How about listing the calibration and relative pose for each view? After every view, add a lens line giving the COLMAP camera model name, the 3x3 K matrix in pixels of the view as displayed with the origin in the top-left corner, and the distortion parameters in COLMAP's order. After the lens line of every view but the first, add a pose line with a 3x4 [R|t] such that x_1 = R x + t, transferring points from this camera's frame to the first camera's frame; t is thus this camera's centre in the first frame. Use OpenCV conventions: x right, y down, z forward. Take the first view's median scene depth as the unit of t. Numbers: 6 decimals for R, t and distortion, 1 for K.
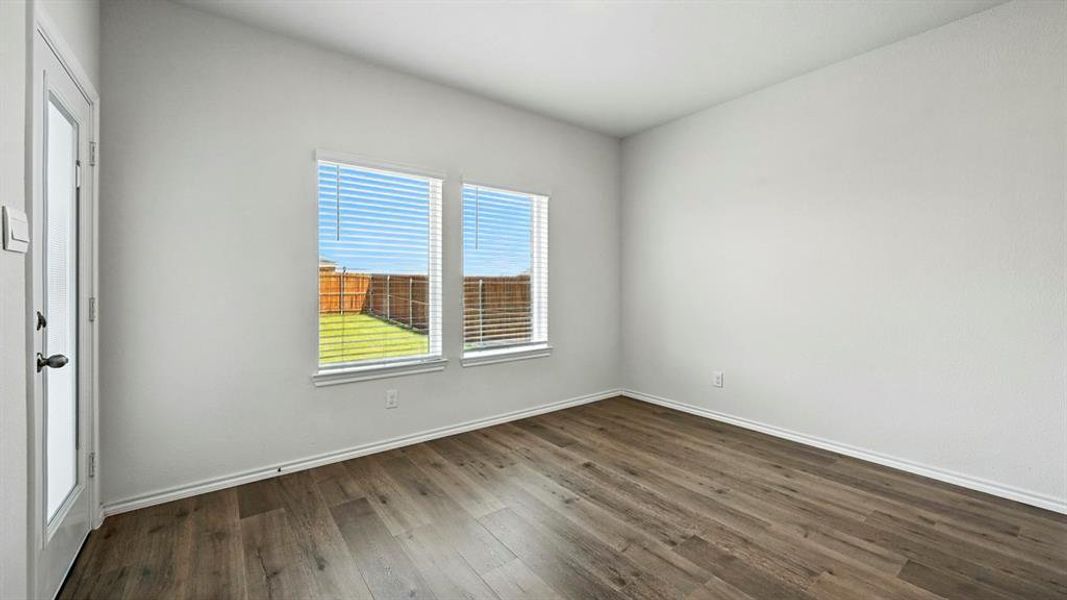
lens RADIAL K [[421.4, 0, 543.2], [0, 421.4, 282.0], [0, 0, 1]] dist [-0.003321, -0.000095]
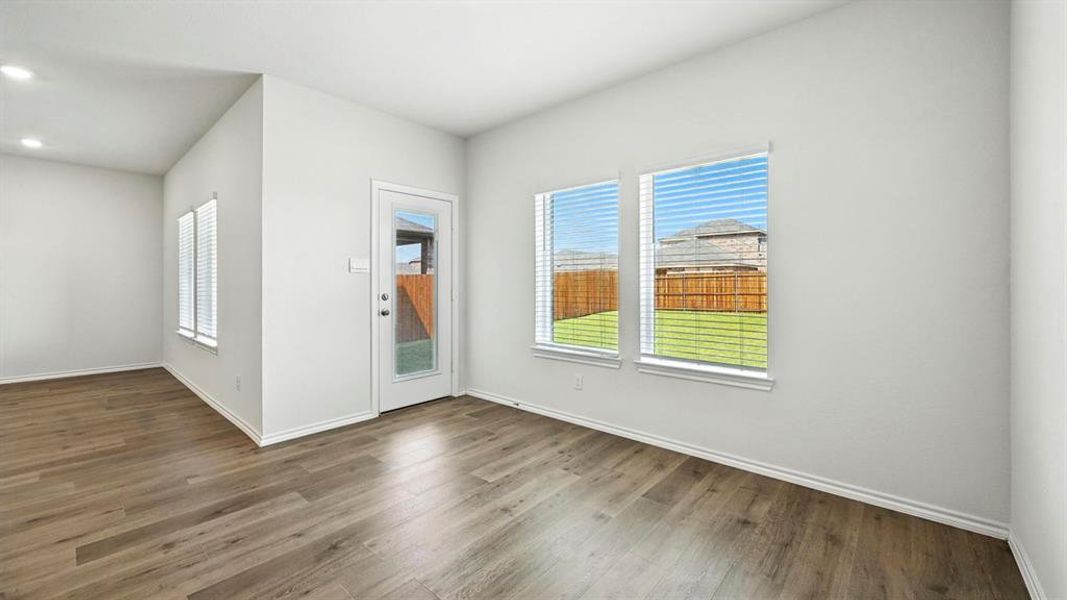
lens RADIAL K [[423.0, 0, 545.0], [0, 423.0, 285.0], [0, 0, 1]] dist [-0.000253, -0.000061]
pose [[0.188412, 0.001190, -0.982089, 0.890259], [0.006606, 0.999975, 0.002479, 0.008046], [0.982068, -0.006955, 0.188399, 0.797157]]
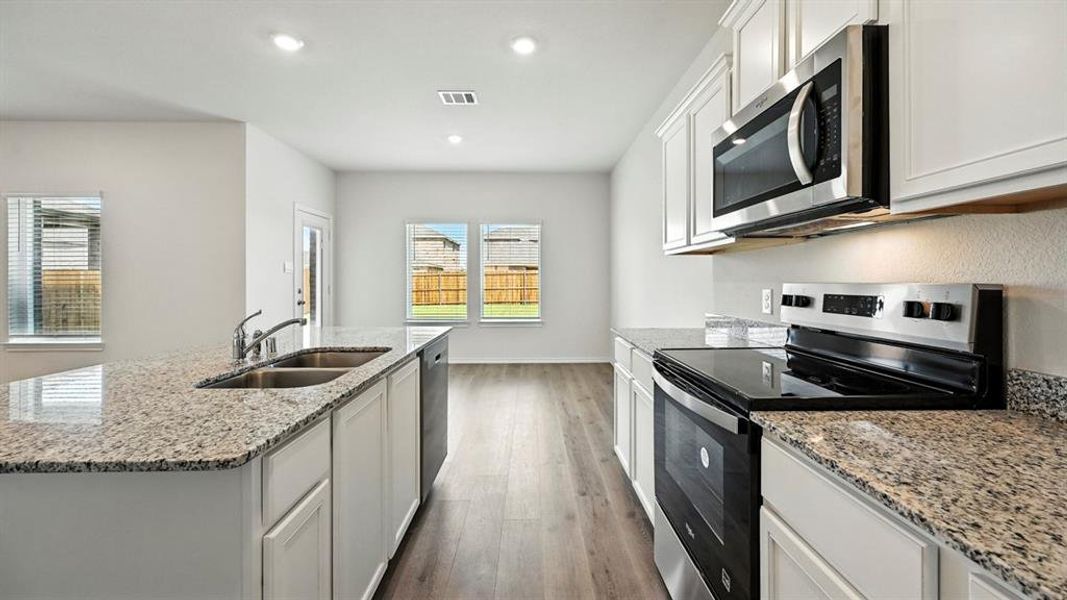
lens RADIAL K [[423.0, 0, 545.0], [0, 423.0, 285.0], [0, 0, 1]] dist [-0.000253, -0.000061]
pose [[0.799808, 0.000593, -0.600256, 1.423432], [0.008073, 0.999898, 0.011745, 0.009140], [0.600202, -0.014239, 0.799722, -0.348201]]
